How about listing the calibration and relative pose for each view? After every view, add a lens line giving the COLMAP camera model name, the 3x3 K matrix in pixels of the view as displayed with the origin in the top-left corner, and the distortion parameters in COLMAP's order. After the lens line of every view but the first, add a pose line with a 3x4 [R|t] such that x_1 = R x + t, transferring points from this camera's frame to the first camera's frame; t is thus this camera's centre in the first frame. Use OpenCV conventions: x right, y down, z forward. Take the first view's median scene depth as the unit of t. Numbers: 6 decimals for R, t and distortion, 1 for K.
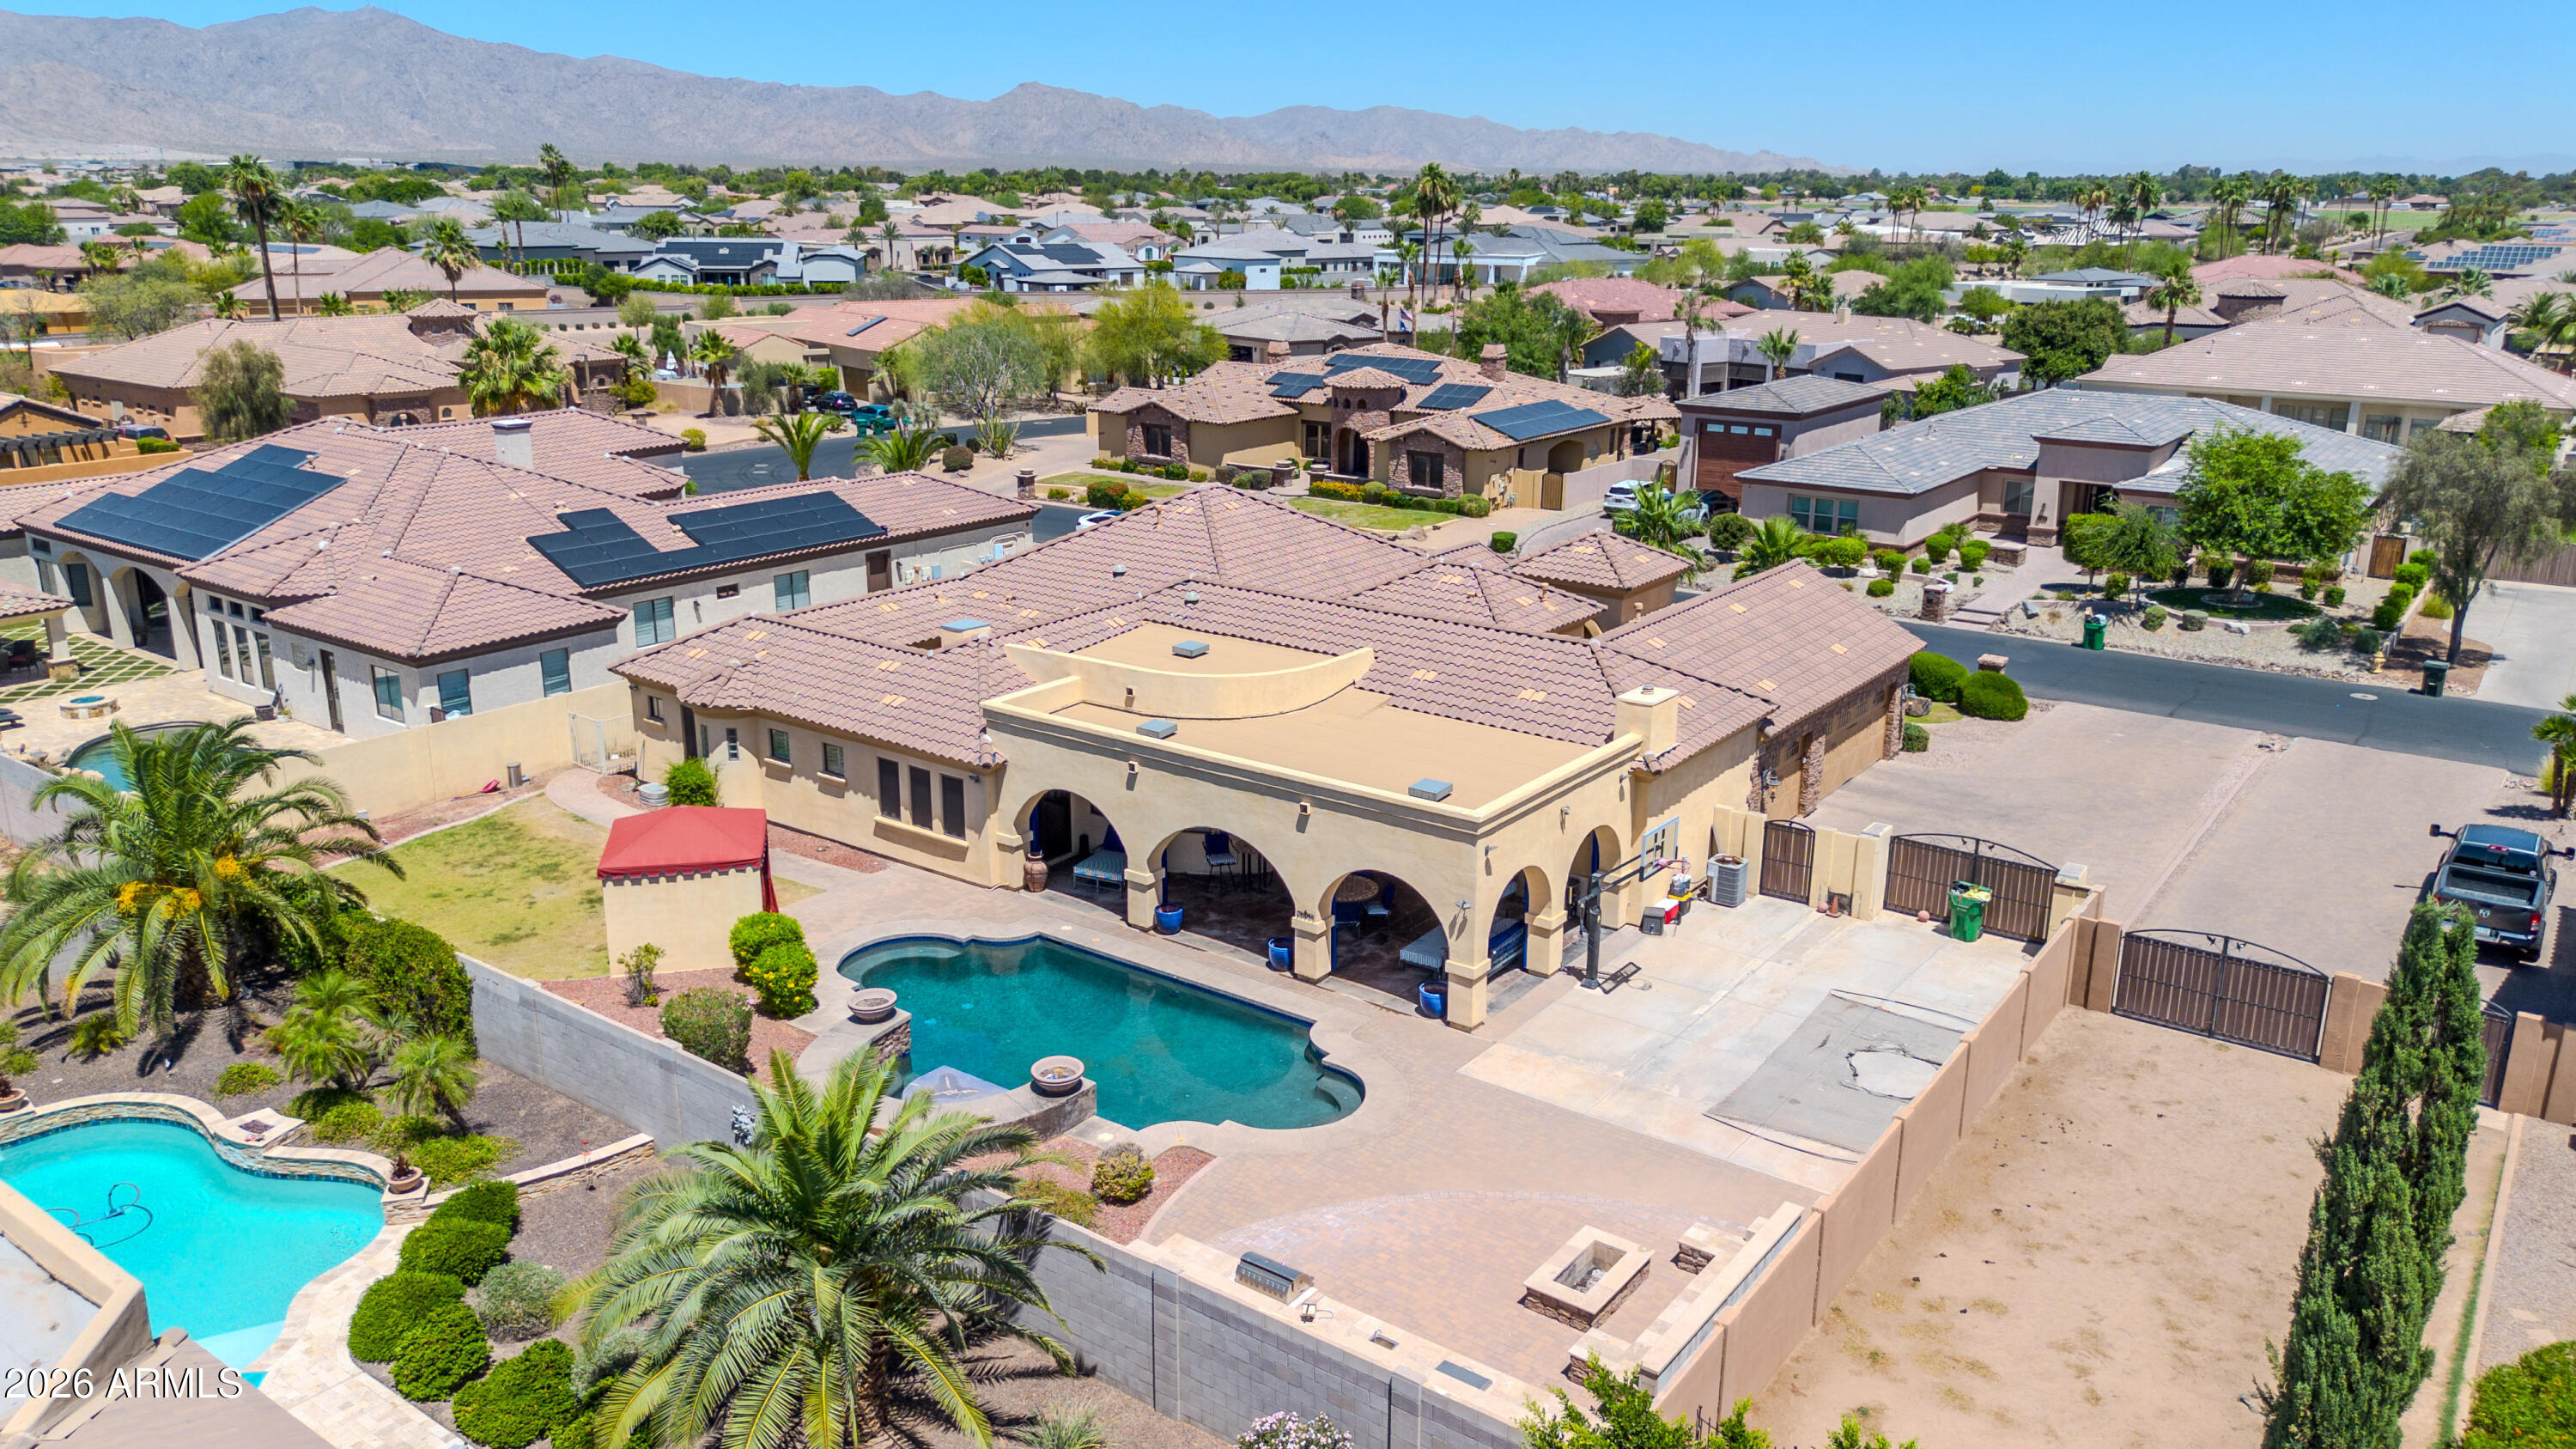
lens RADIAL K [[1829.9, 0, 1290.5], [0, 1829.9, 737.2], [0, 0, 1]] dist [0.064627, -0.066474]
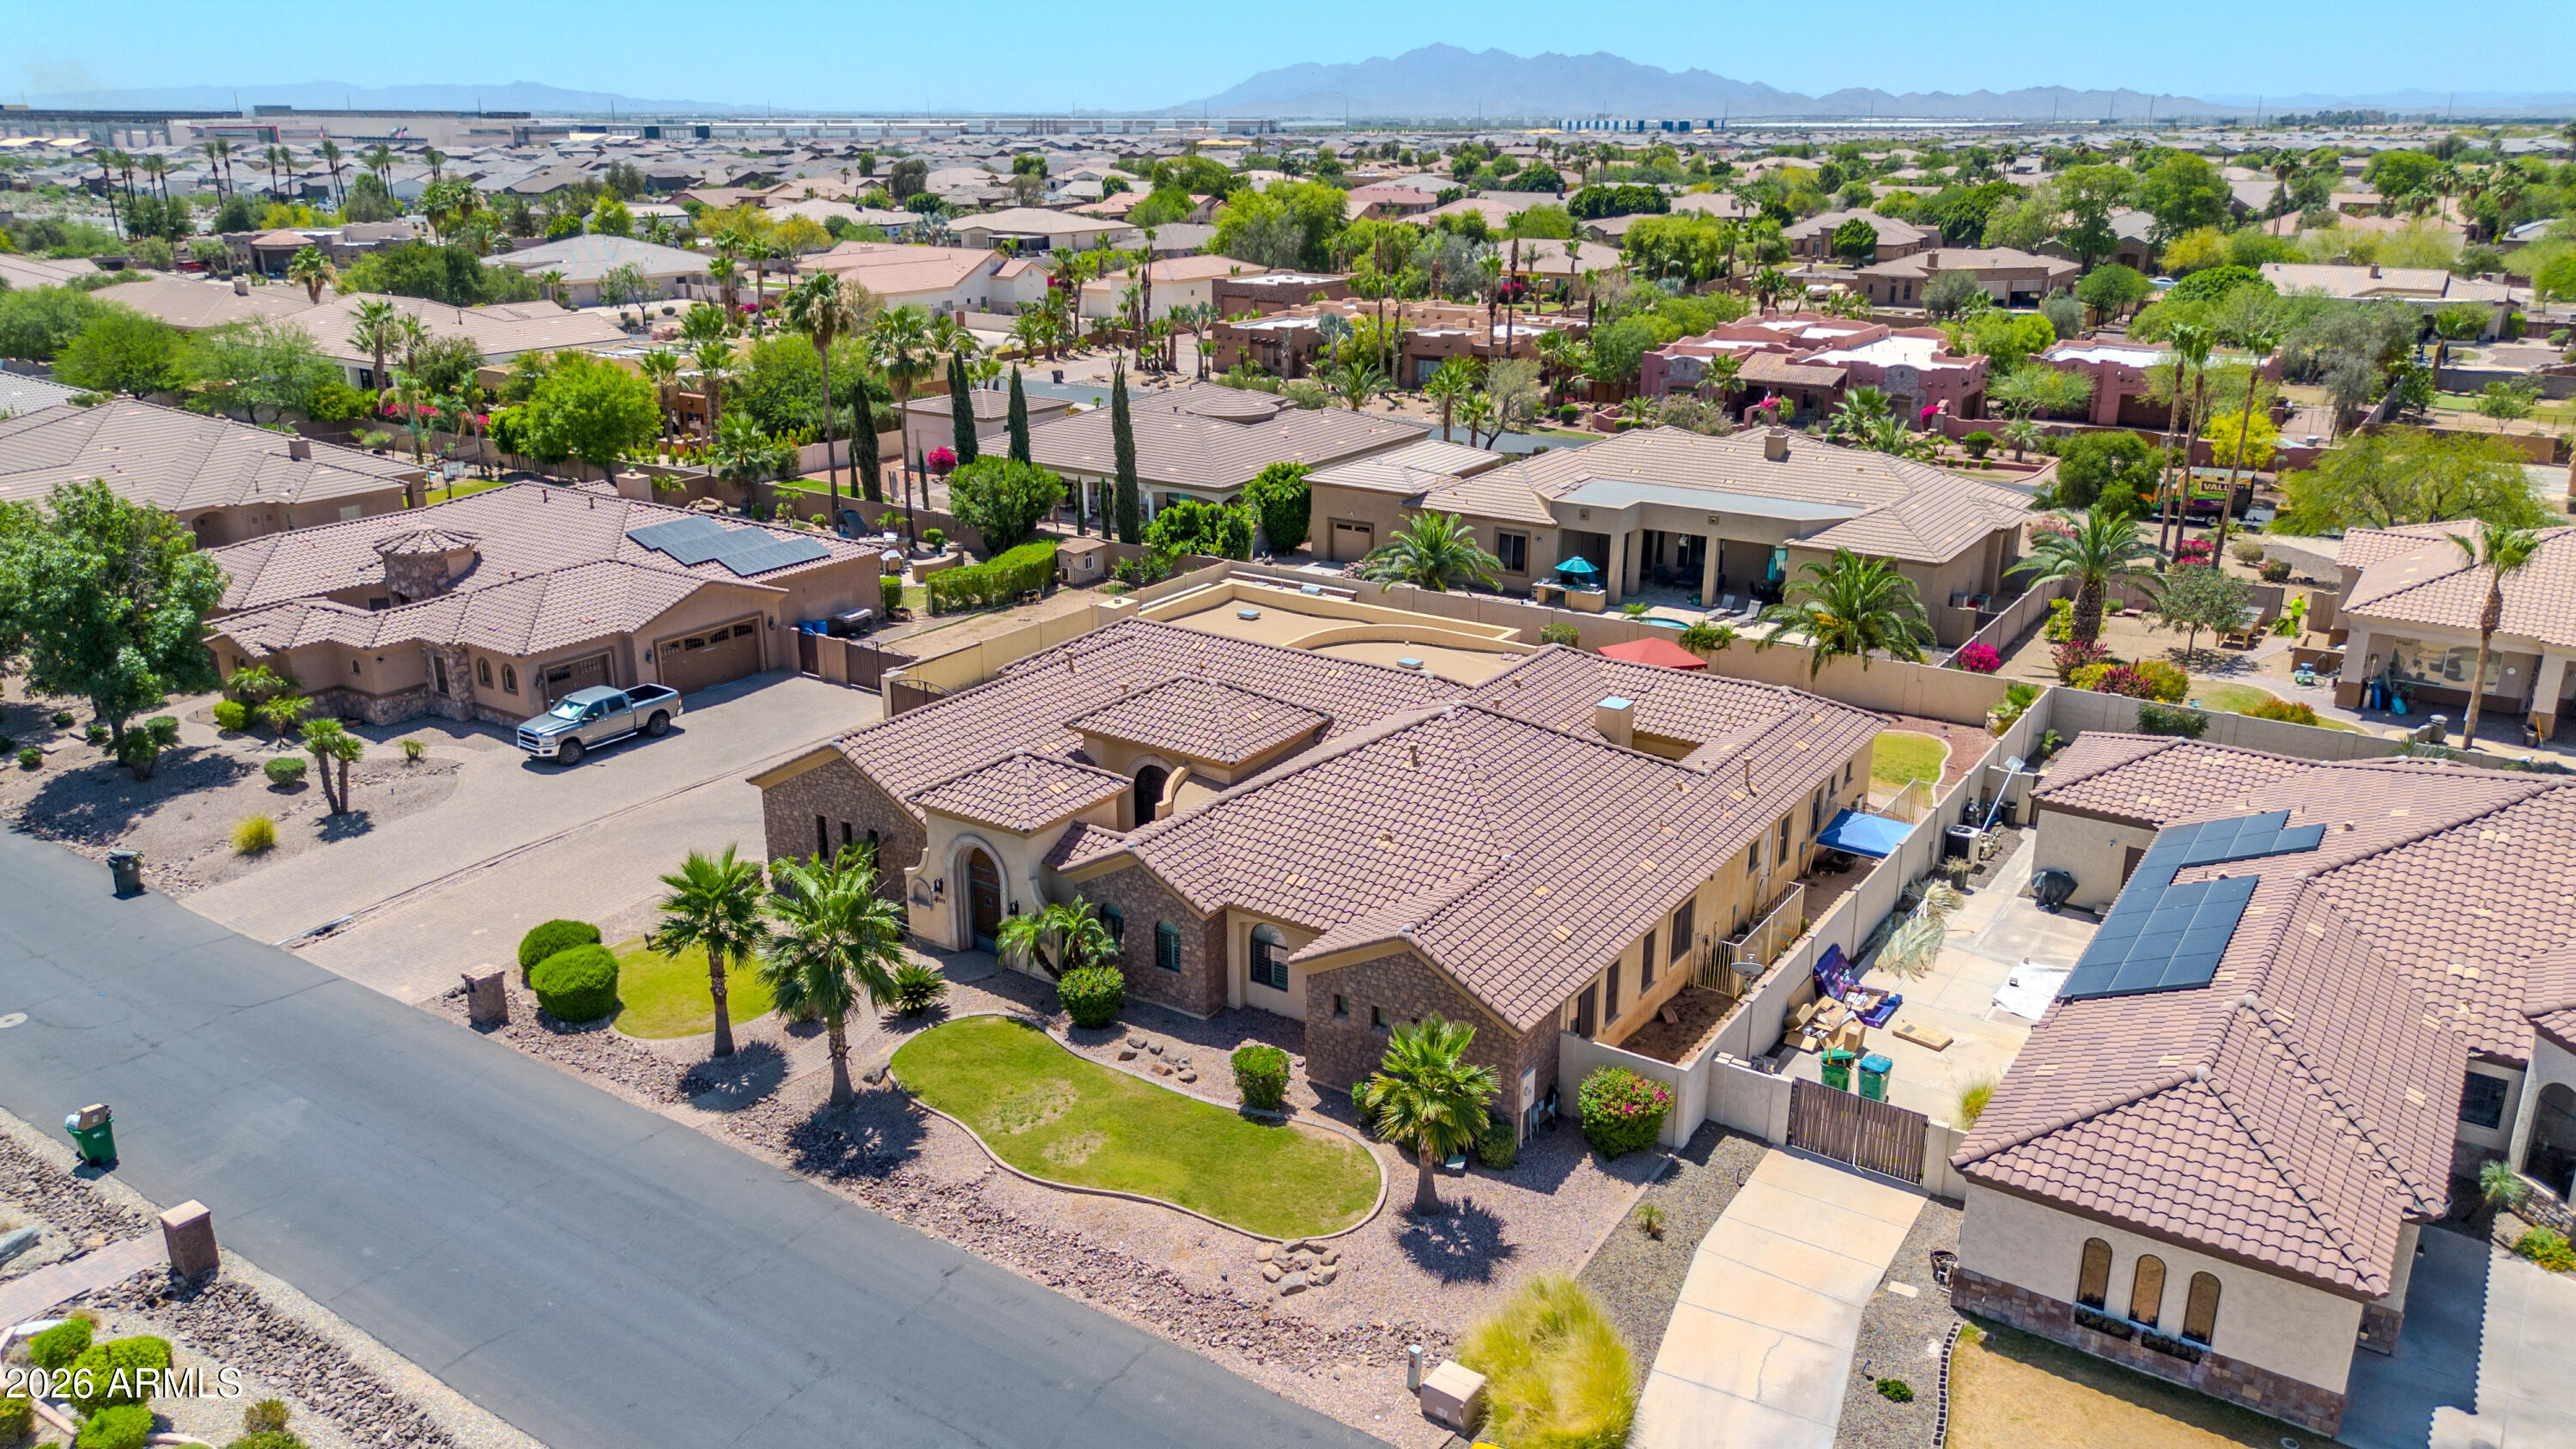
lens RADIAL K [[1829.9, 0, 1289.2], [0, 1829.9, 723.6], [0, 0, 1]] dist [0.064627, -0.066474]
pose [[-0.999327, 0.002899, -0.036557, 0.067480], [-0.018690, 0.817422, 0.575736, -0.630773], [0.031551, 0.576032, -0.816818, 1.699263]]
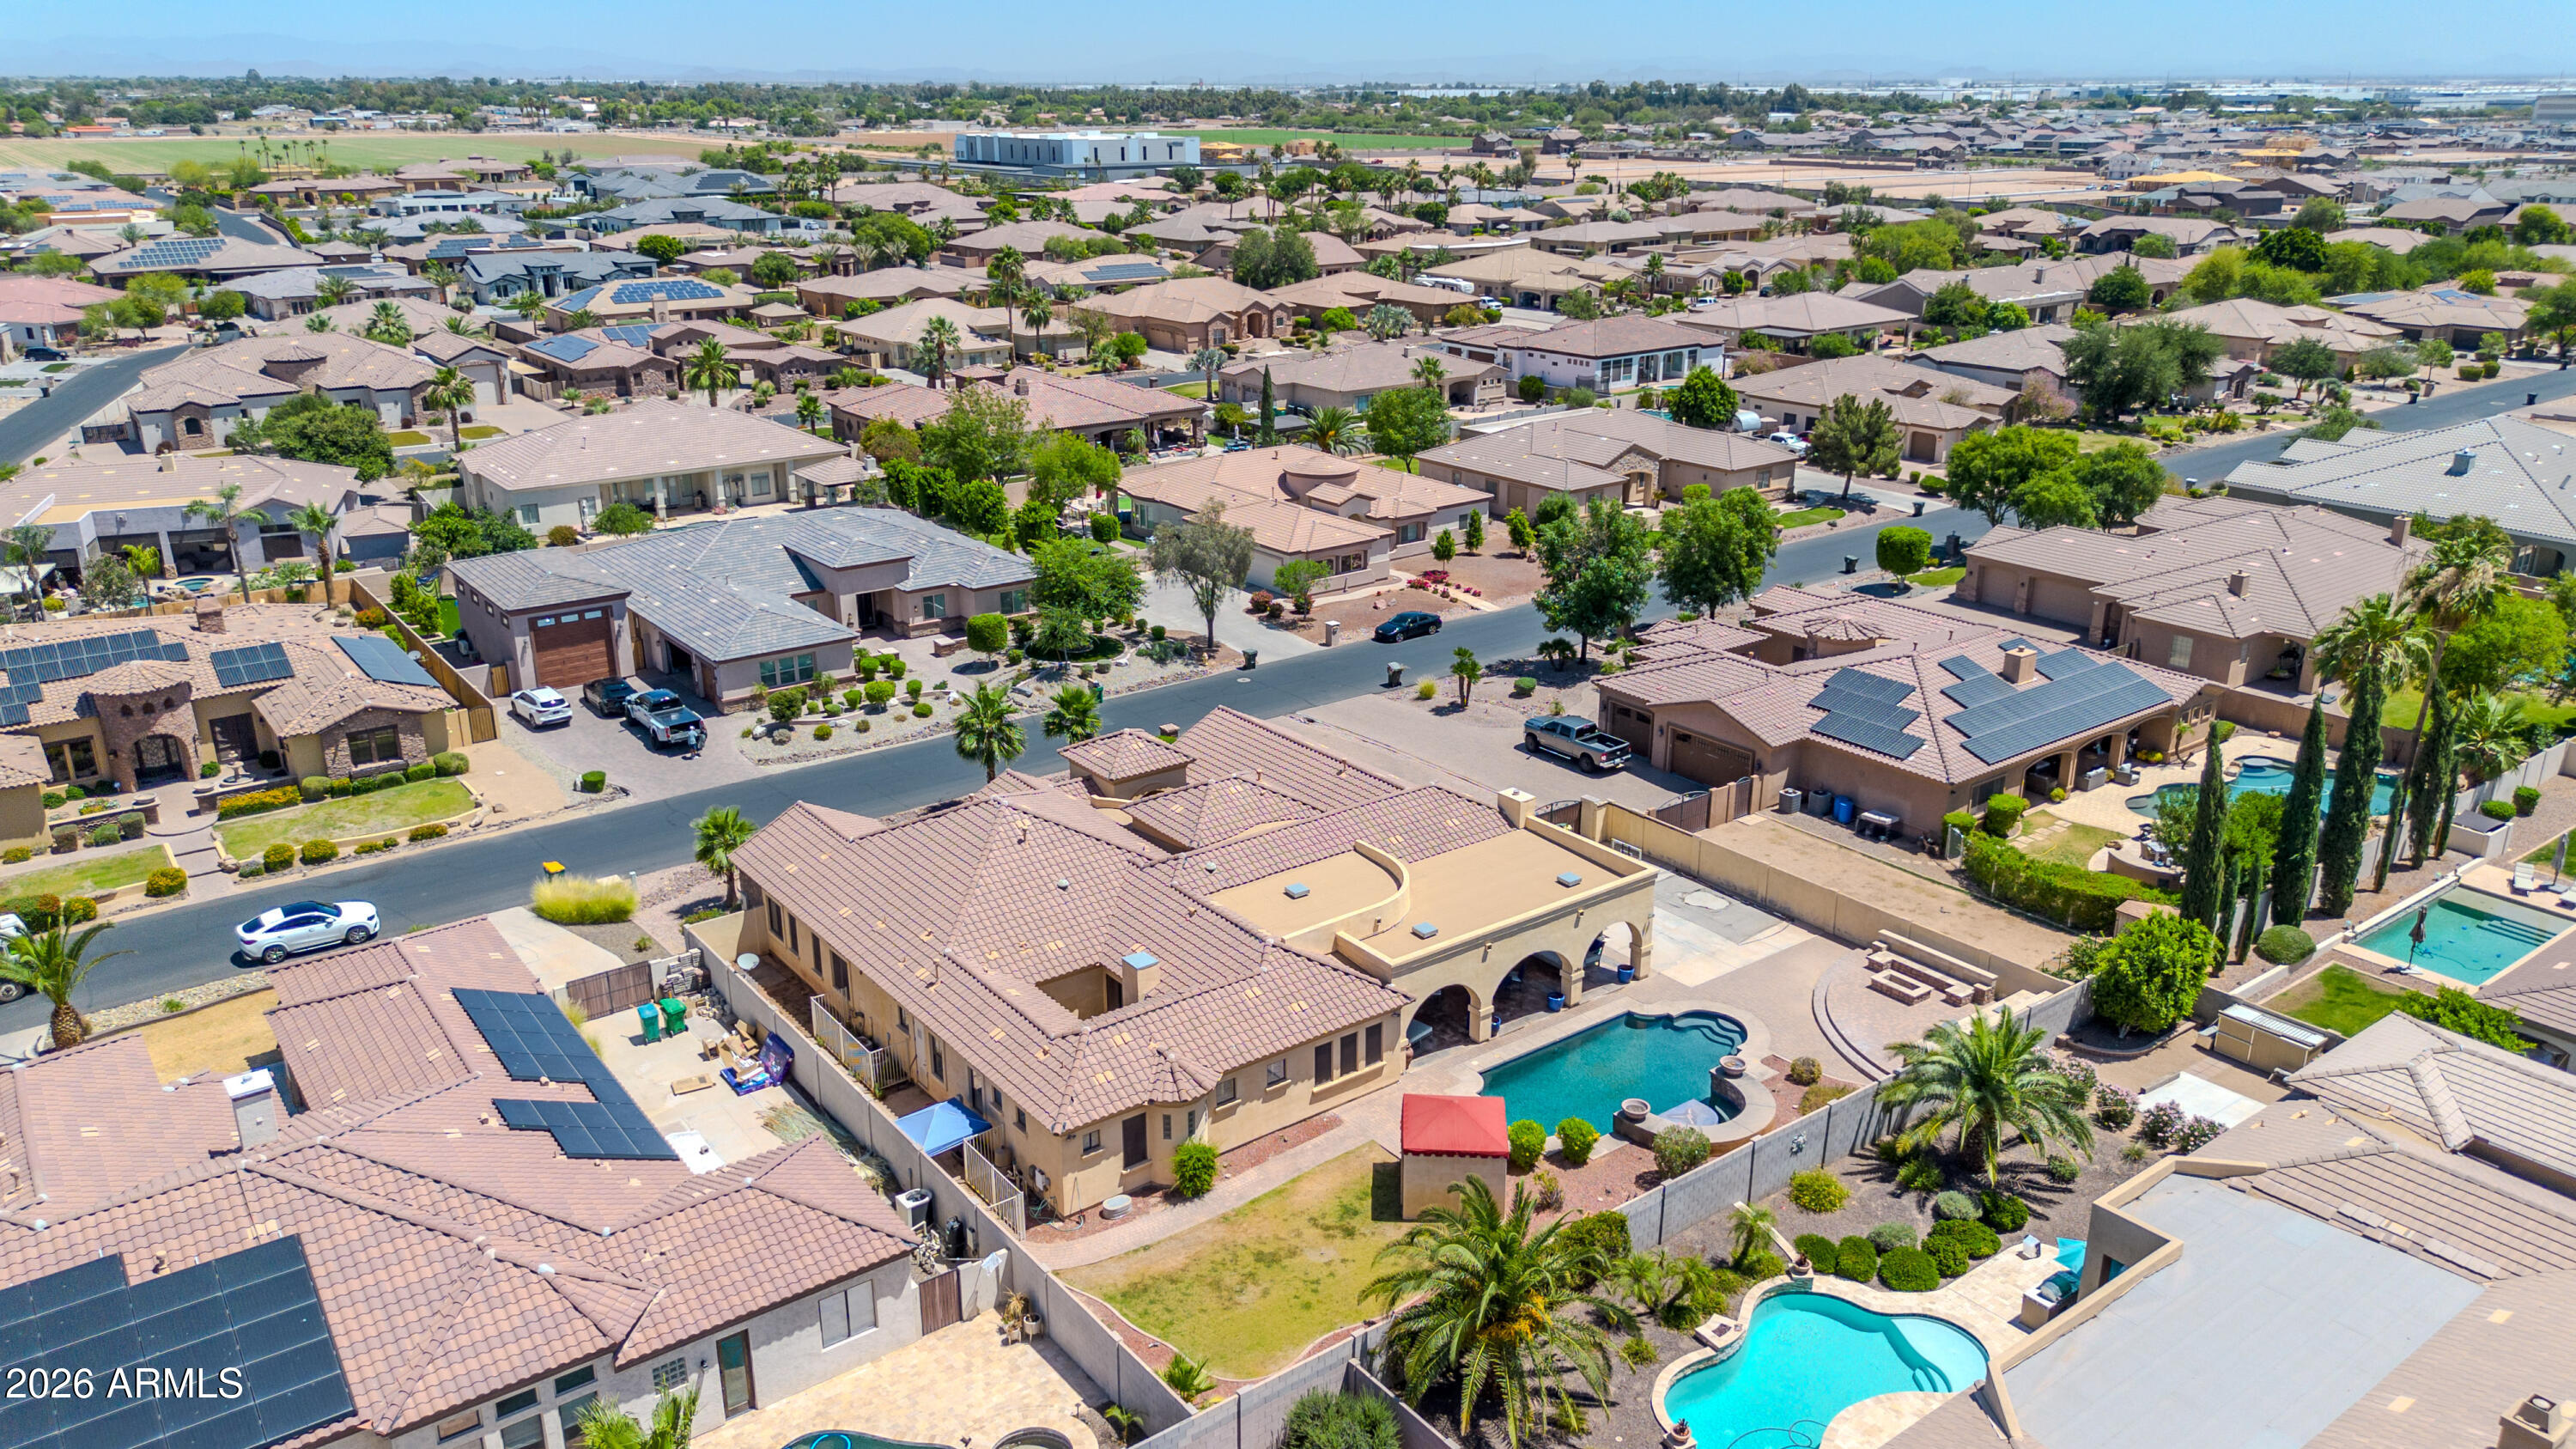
lens RADIAL K [[1829.9, 0, 1286.8], [0, 1829.9, 727.5], [0, 0, 1]] dist [0.064627, -0.066474]
pose [[0.291413, -0.324810, 0.899765, -1.054306], [0.280047, 0.928347, 0.244428, -0.419888], [-0.914687, 0.180748, 0.361494, 0.366270]]
